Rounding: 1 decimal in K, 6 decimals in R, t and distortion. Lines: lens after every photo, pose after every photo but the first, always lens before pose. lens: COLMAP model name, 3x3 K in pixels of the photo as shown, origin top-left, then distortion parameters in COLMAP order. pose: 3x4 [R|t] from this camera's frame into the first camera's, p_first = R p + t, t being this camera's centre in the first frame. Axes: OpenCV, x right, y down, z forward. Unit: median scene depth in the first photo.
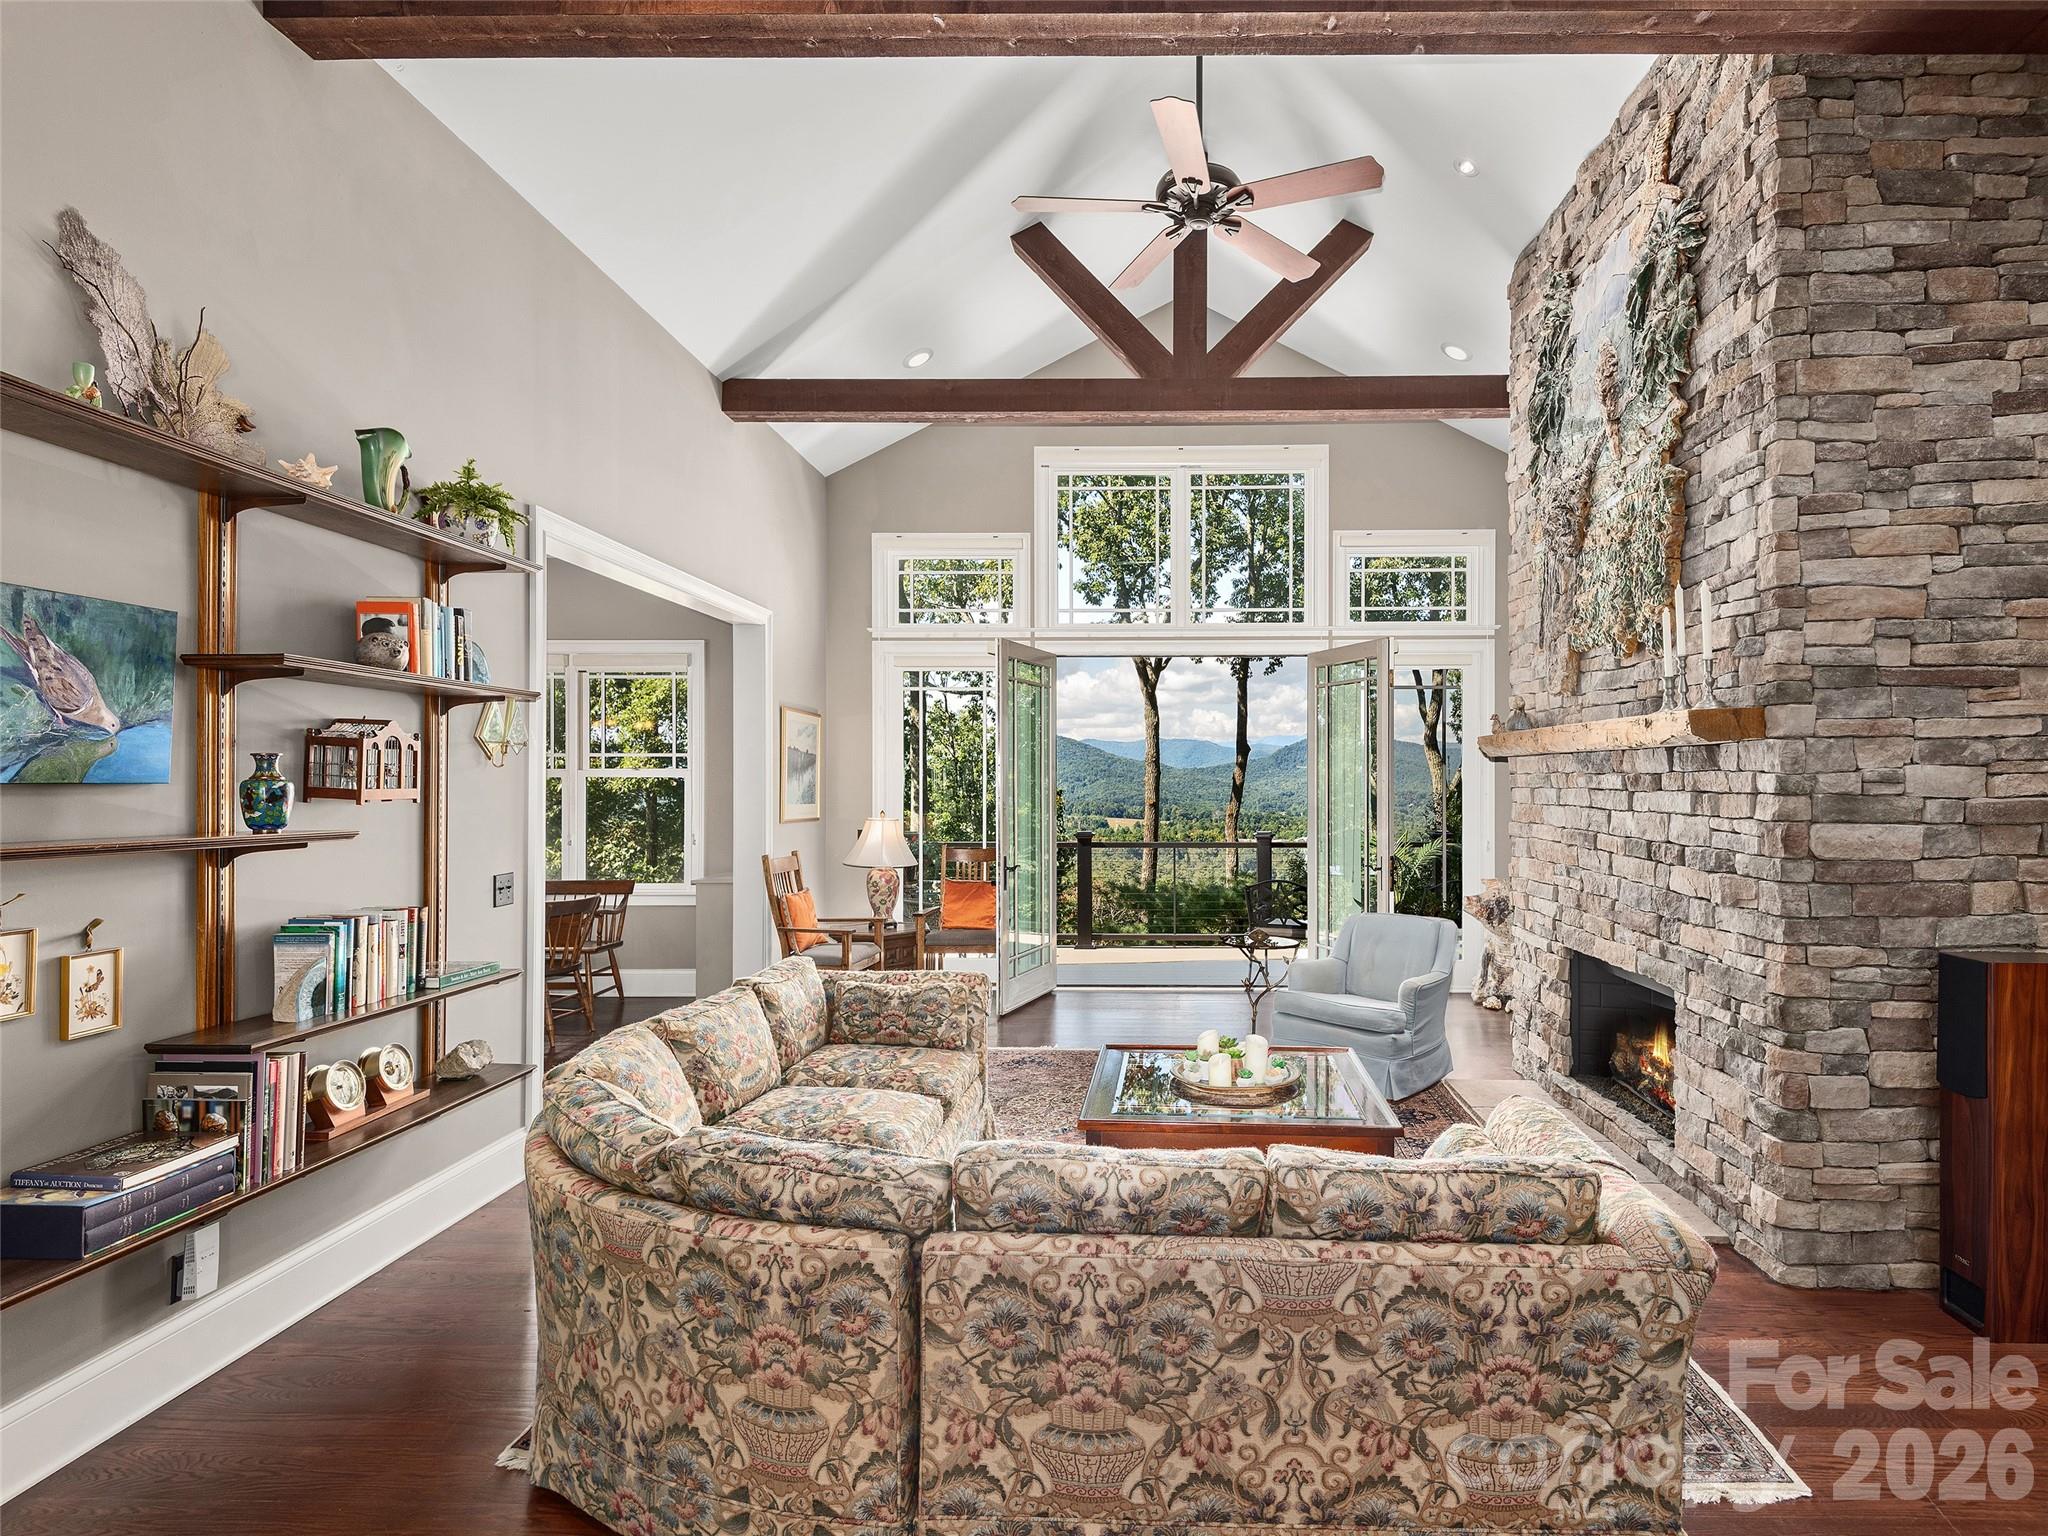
lens RADIAL K [[1048.4, 0, 1059.7], [0, 1048.4, 785.5], [0, 0, 1]] dist [0.014983, -0.003832]
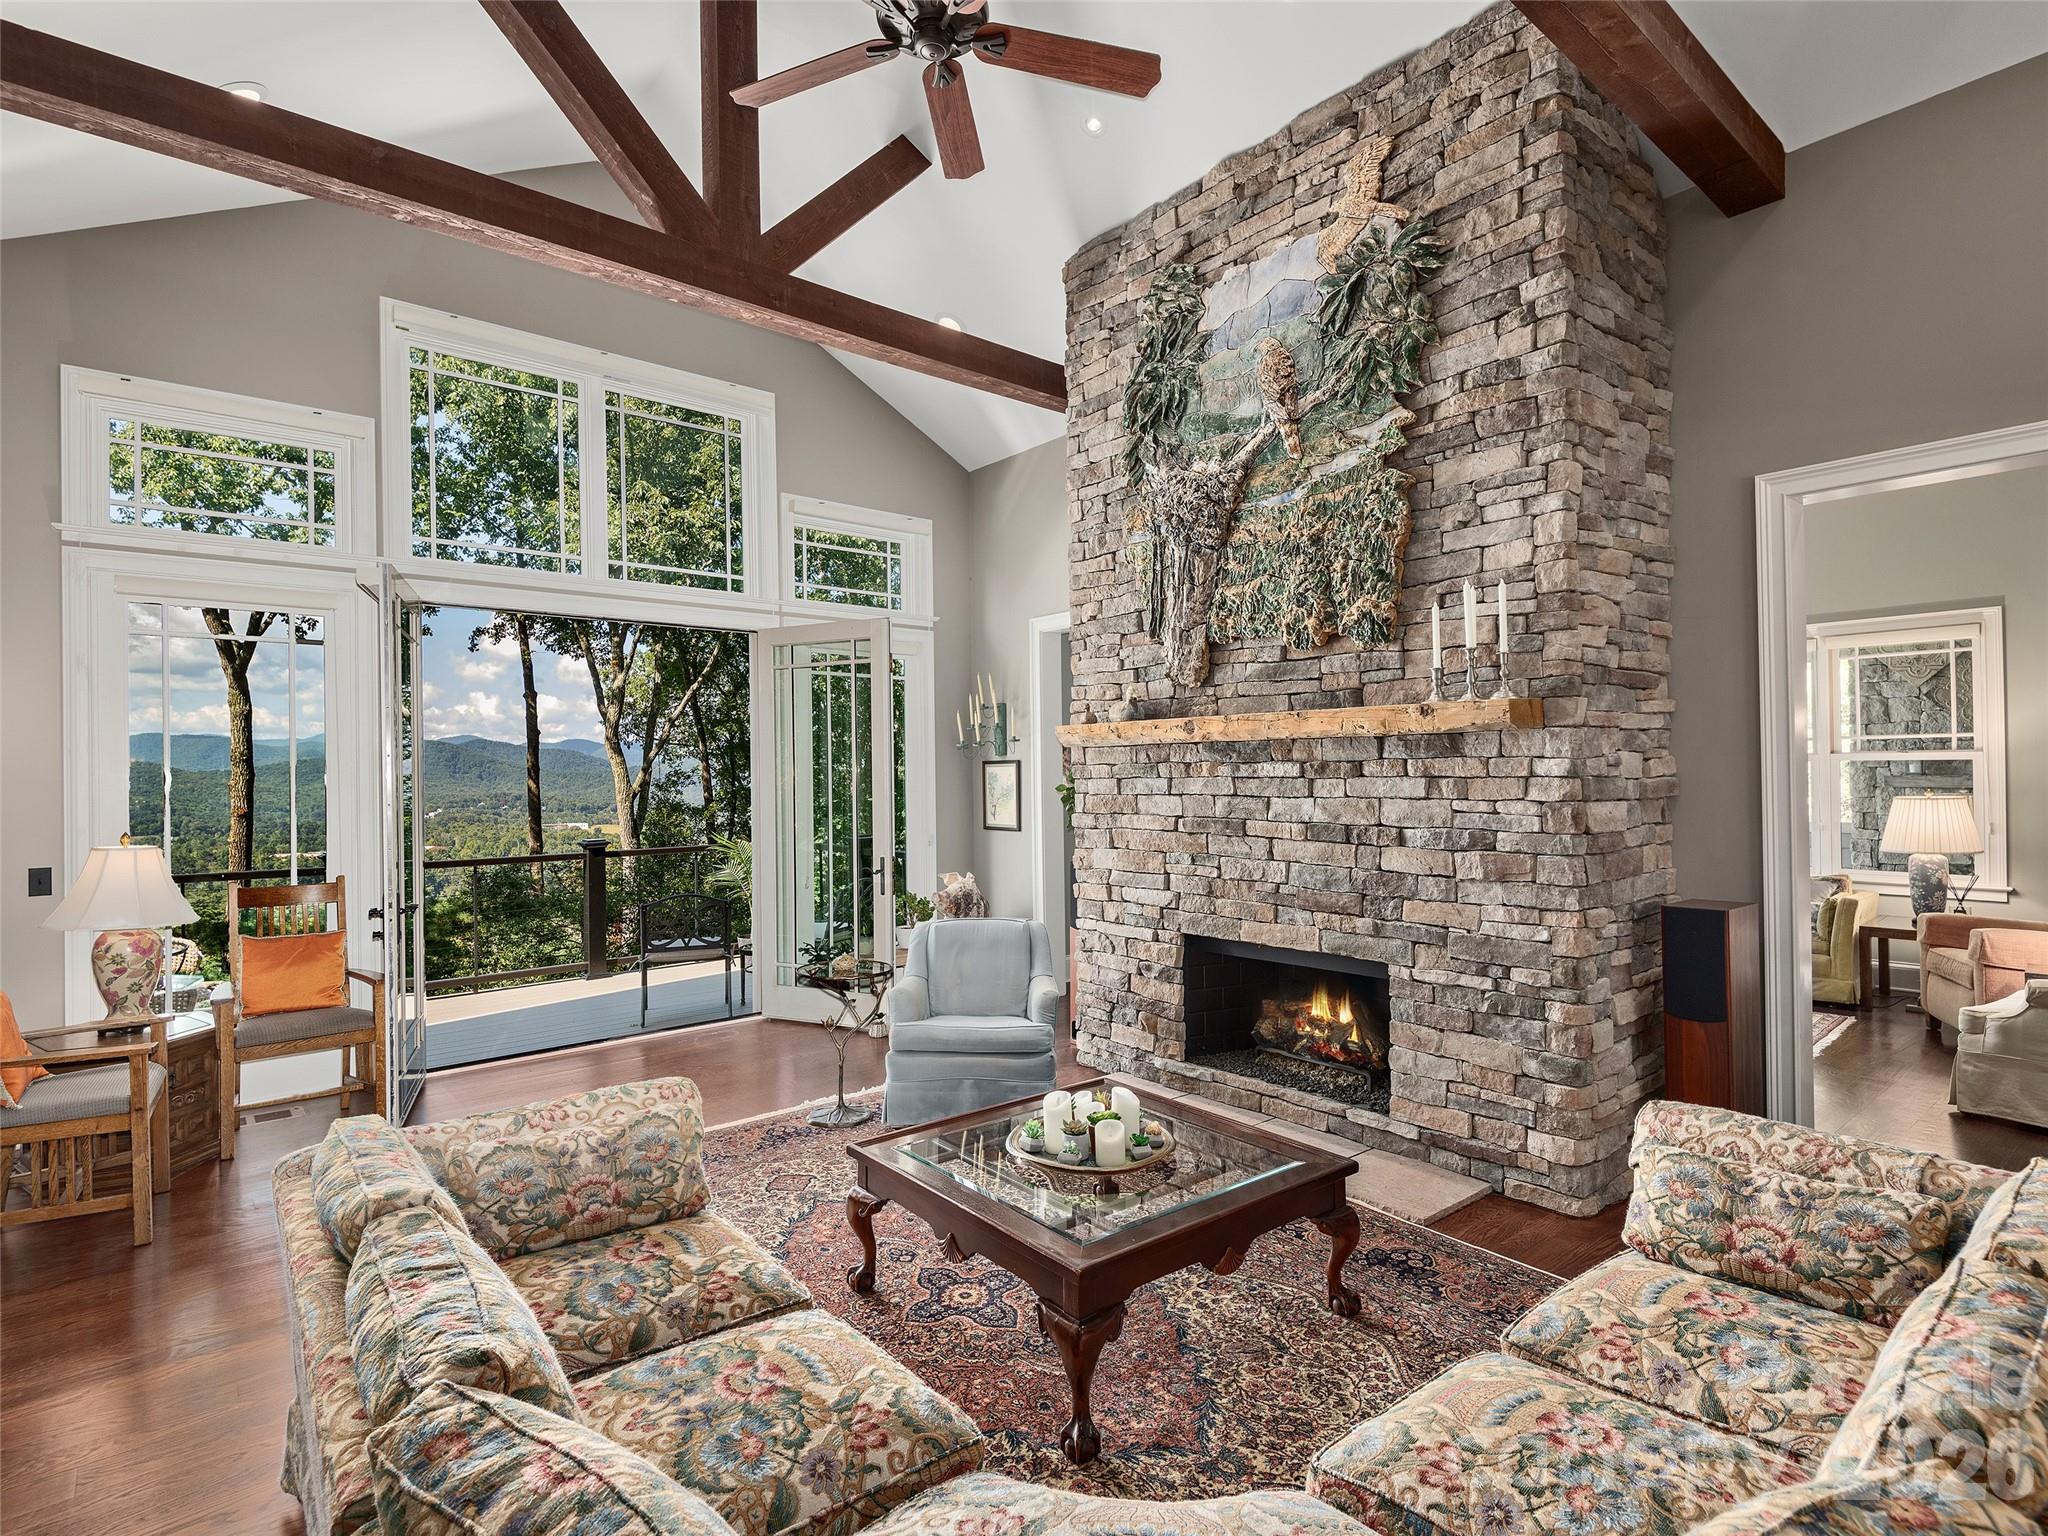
lens RADIAL K [[1048.4, 0, 955.7], [0, 1048.4, 778.1], [0, 0, 1]] dist [0.014983, -0.003832]
pose [[0.743382, -0.009537, 0.668800, -0.463118], [0.014797, 0.999888, -0.002188, 0.002206], [-0.668704, 0.011523, 0.743439, 0.517023]]
